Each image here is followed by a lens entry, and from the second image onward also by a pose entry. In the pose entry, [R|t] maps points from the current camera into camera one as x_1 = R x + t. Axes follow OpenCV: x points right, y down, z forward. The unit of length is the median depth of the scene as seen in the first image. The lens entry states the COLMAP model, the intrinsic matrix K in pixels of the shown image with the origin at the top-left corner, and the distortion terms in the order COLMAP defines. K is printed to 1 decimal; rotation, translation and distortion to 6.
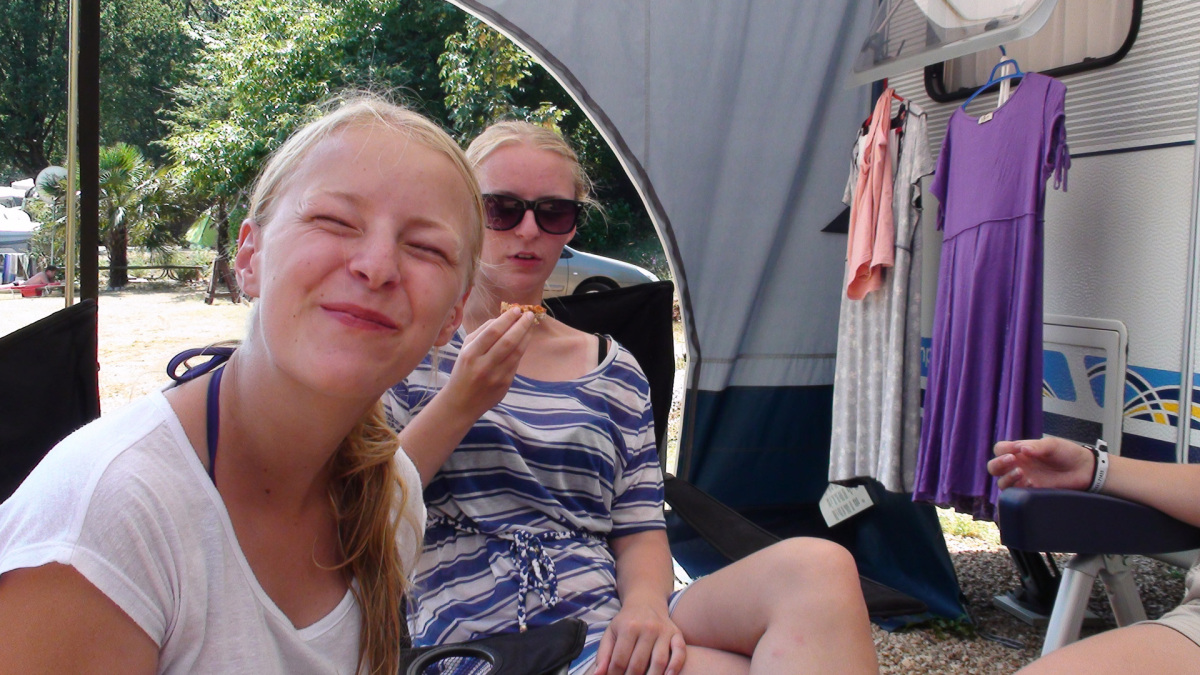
lens RADIAL K [[1055.1, 0, 600.0], [0, 1055.1, 337.5], [0, 0, 1]] dist [-0.000432, -0.006885]
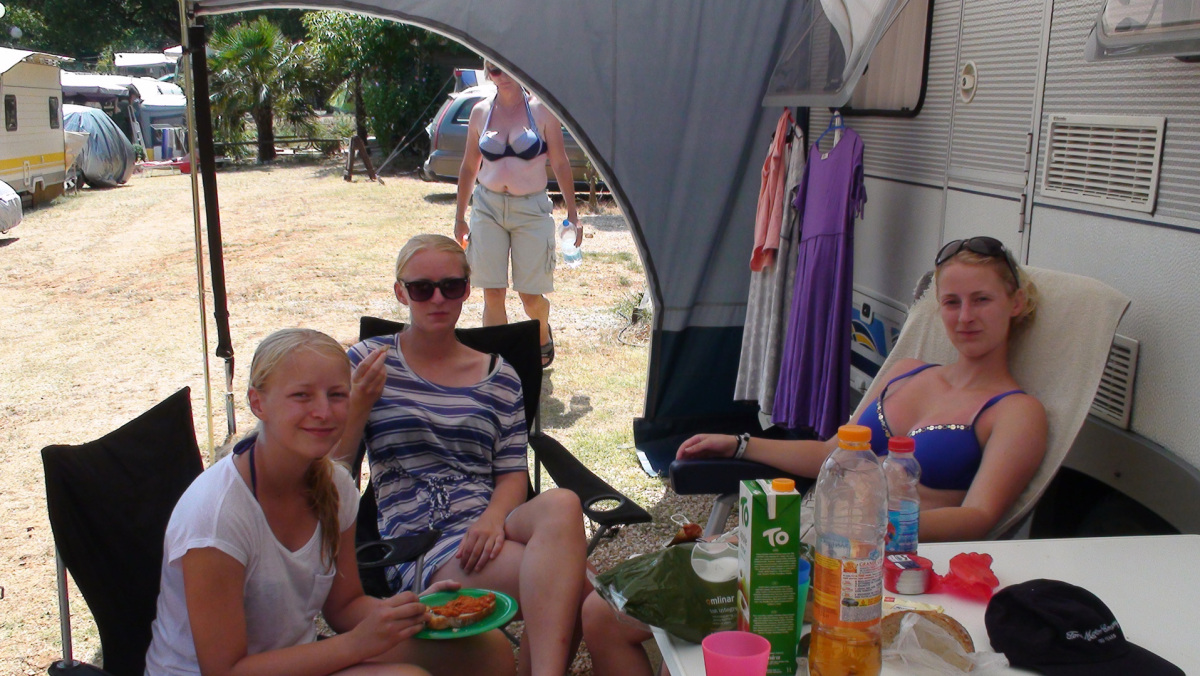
lens RADIAL K [[1053.6, 0, 653.4], [0, 1053.6, 338.0], [0, 0, 1]] dist [-0.020301, 0.004142]
pose [[0.996217, -0.006005, -0.086696, 0.218093], [0.018143, 0.989999, 0.139904, -0.141068], [0.084989, -0.140948, 0.986362, -0.341399]]
